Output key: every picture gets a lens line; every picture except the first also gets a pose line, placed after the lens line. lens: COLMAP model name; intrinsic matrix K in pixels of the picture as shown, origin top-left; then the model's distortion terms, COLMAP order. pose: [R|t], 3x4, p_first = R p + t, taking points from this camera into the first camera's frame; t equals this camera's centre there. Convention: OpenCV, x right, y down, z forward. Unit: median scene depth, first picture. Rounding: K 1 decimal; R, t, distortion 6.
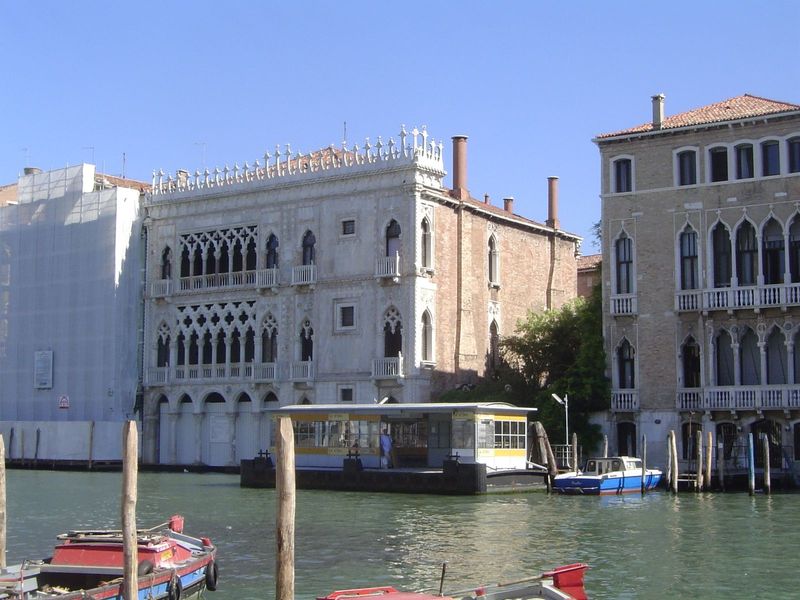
lens RADIAL K [[1314.3, 0, 399.1], [0, 1314.3, 298.8], [0, 0, 1]] dist [-0.075728, 0.000000]
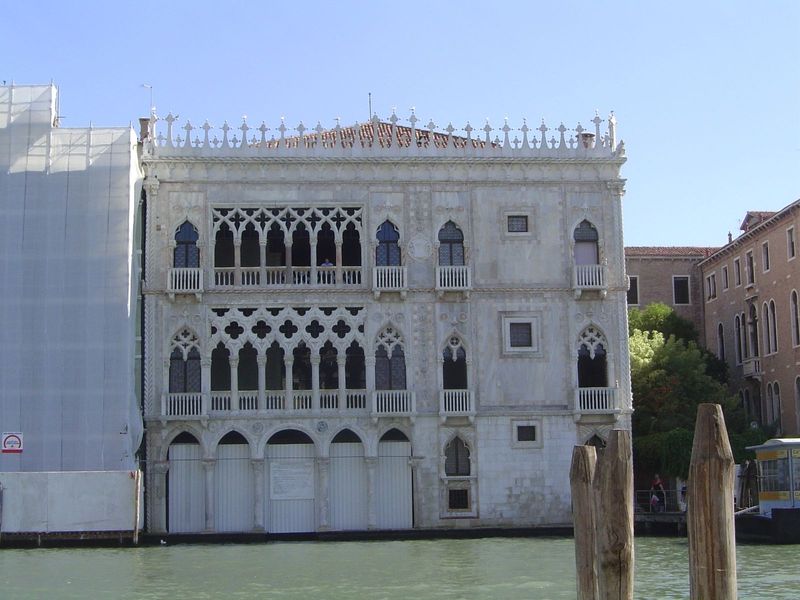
lens RADIAL K [[1314.3, 0, 400.0], [0, 1314.3, 300.7], [0, 0, 1]] dist [-0.075728, 0.000000]
pose [[0.762928, 0.075252, 0.642088, -0.571279], [-0.047773, 0.997049, -0.060090, 0.041528], [-0.644715, 0.015169, 0.764272, 0.412316]]
